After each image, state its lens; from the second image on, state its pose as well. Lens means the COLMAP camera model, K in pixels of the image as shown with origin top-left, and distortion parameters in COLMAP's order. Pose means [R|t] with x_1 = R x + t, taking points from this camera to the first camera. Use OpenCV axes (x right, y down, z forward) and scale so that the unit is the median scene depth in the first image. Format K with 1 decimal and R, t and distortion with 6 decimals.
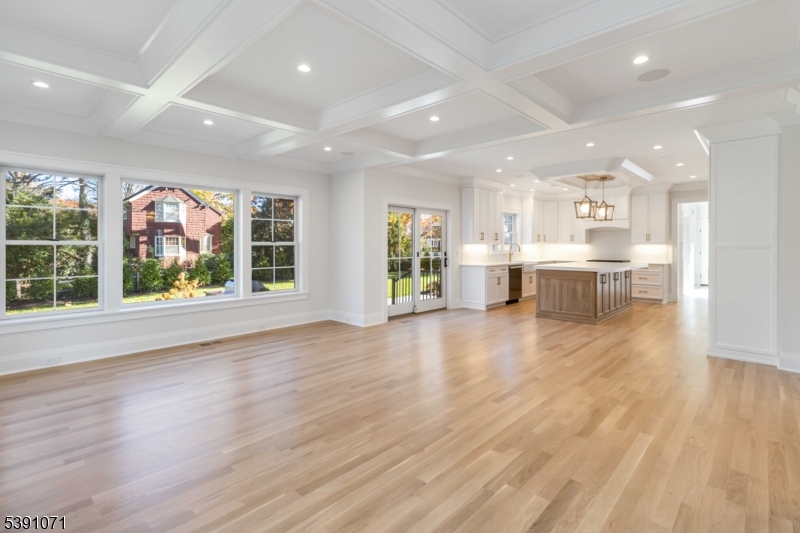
lens RADIAL K [[380.6, 0, 414.9], [0, 380.6, 247.9], [0, 0, 1]] dist [-0.001674, 0.000101]
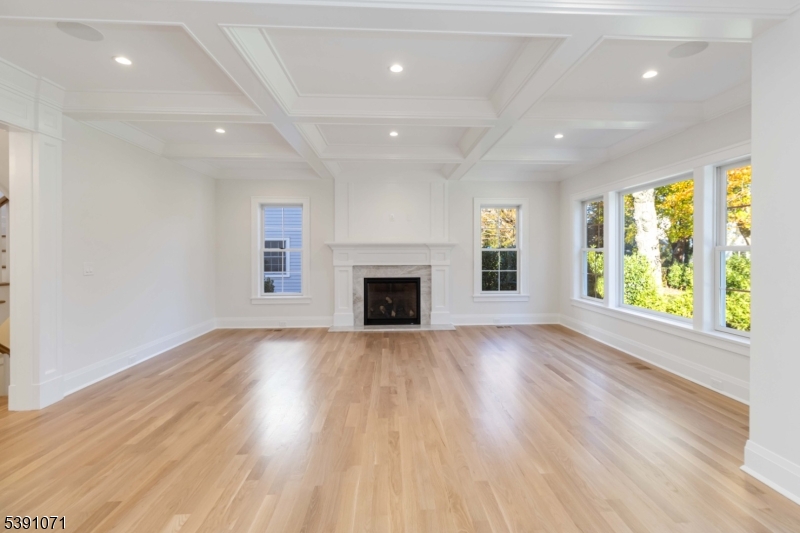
lens RADIAL K [[380.6, 0, 414.9], [0, 380.6, 247.9], [0, 0, 1]] dist [-0.001674, 0.000101]
pose [[-0.695965, -0.004665, -0.718061, 0.692921], [-0.002234, 0.999988, -0.004332, -0.012969], [0.718072, -0.001411, -0.695967, 1.980603]]
